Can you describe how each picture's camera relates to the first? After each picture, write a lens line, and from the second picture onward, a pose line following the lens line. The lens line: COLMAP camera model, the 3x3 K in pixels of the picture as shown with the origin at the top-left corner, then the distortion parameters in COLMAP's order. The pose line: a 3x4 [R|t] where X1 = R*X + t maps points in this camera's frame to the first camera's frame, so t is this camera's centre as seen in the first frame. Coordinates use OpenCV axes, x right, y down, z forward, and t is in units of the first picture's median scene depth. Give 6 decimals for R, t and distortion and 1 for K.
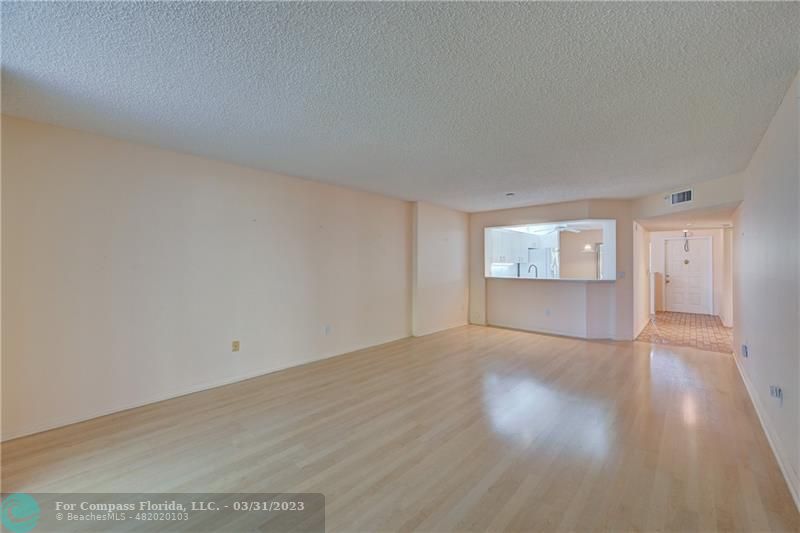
lens RADIAL K [[317.4, 0, 398.7], [0, 317.4, 262.8], [0, 0, 1]] dist [0.002628, -0.000223]
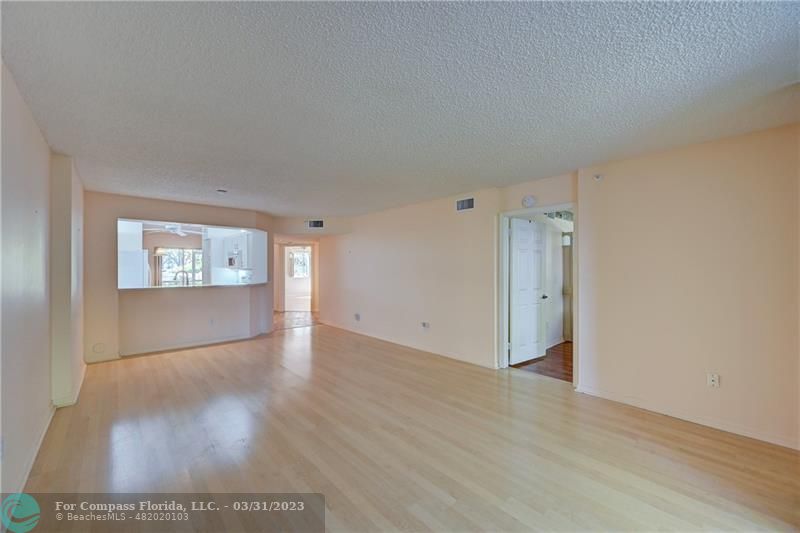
lens RADIAL K [[317.4, 0, 397.4], [0, 317.4, 267.5], [0, 0, 1]] dist [0.002628, -0.000223]
pose [[0.083342, 0.001377, 0.996520, -0.459325], [0.001806, 0.999997, -0.001533, -0.000082], [-0.996519, 0.001928, 0.083339, 0.415846]]
